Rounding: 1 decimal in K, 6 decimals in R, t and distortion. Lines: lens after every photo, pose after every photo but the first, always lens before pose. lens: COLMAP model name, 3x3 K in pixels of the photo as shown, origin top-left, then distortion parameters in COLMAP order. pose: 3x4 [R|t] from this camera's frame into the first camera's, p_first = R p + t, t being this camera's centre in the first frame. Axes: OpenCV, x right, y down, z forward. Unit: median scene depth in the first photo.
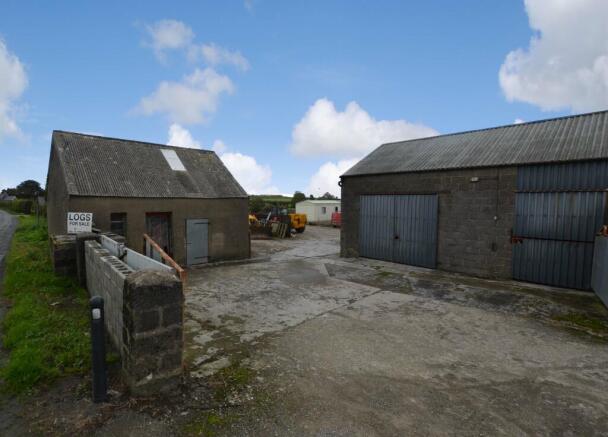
lens RADIAL K [[327.4, 0, 301.9], [0, 327.4, 220.8], [0, 0, 1]] dist [-0.005349, -0.000380]
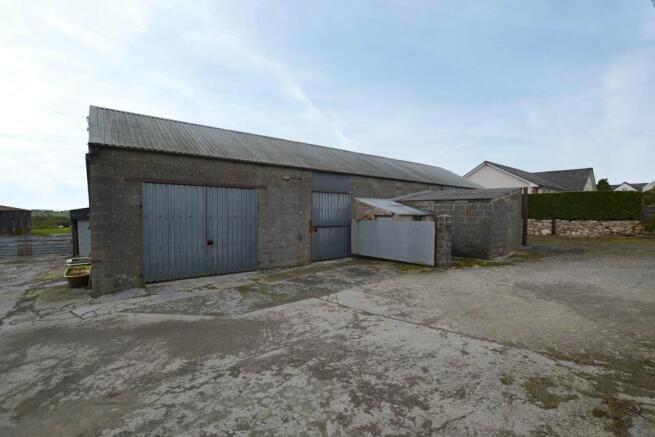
lens RADIAL K [[292.8, 0, 324.7], [0, 292.8, 217.8], [0, 0, 1]] dist [-0.027802, 0.001374]
pose [[0.066495, -0.018265, 0.997620, -0.463133], [0.059738, 0.998112, 0.014293, -0.000076], [-0.995997, 0.058646, 0.067460, 0.879728]]
